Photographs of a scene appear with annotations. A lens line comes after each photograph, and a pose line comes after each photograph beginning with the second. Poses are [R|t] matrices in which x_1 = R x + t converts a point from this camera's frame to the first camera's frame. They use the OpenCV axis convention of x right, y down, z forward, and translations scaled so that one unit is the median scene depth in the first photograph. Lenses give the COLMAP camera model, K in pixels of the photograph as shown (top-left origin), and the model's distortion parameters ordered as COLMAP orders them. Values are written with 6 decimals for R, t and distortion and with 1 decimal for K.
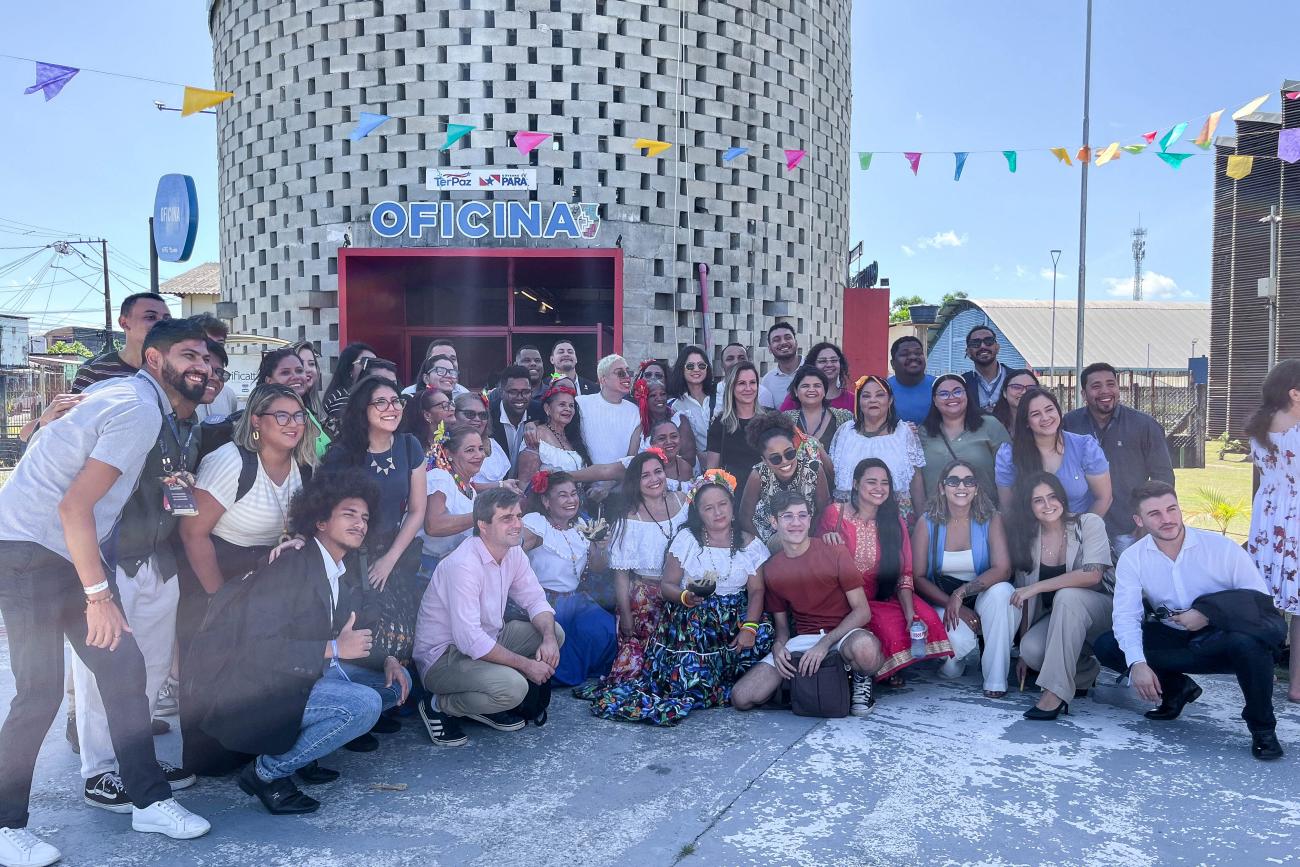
lens RADIAL K [[986.3, 0, 650.1], [0, 986.3, 435.3], [0, 0, 1]] dist [0.009693, -0.002011]
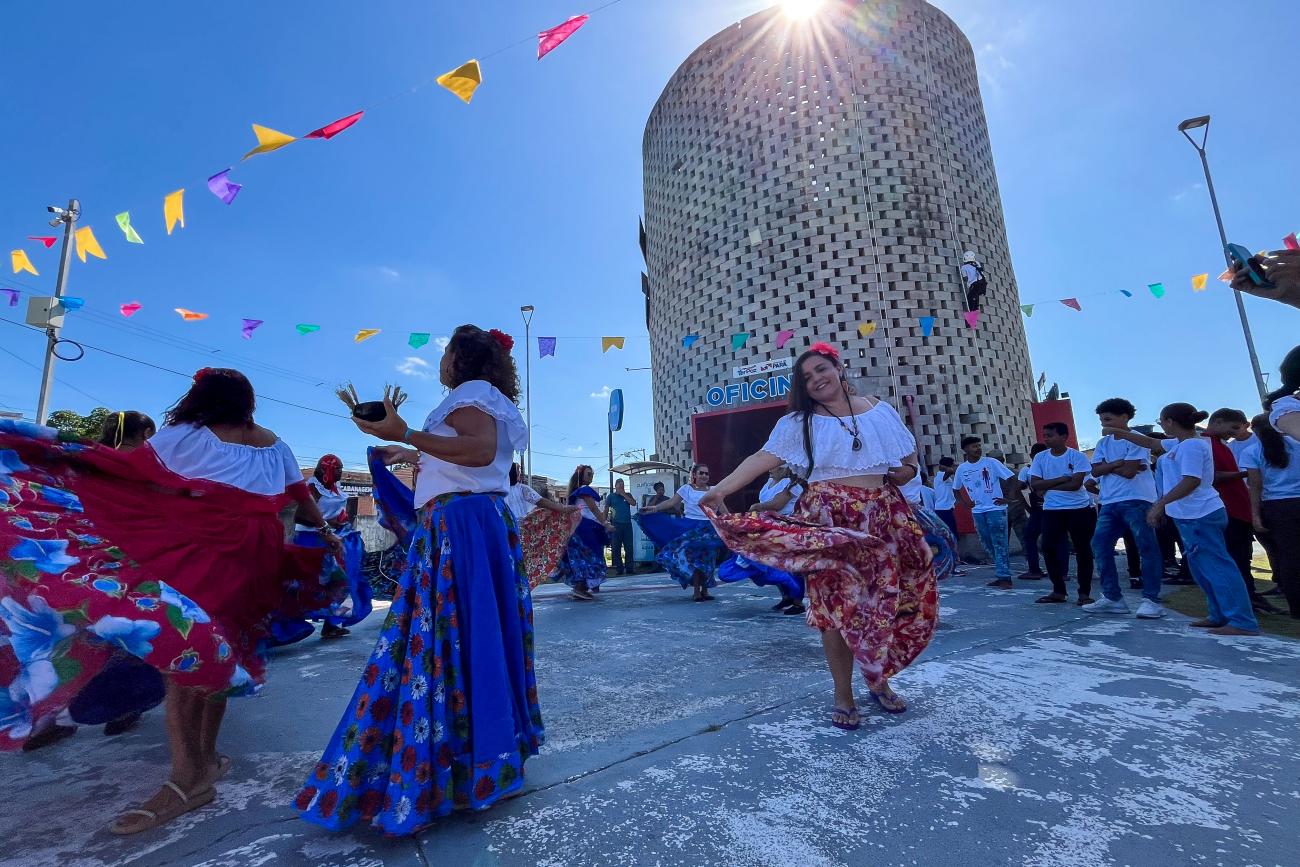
lens RADIAL K [[521.3, 0, 650.8], [0, 521.3, 434.5], [0, 0, 1]] dist [-0.009849, 0.000238]
pose [[0.866765, -0.126239, -0.482475, 0.093359], [0.026186, 0.977619, -0.208749, 0.053466], [0.498029, 0.168302, 0.850671, 0.094445]]
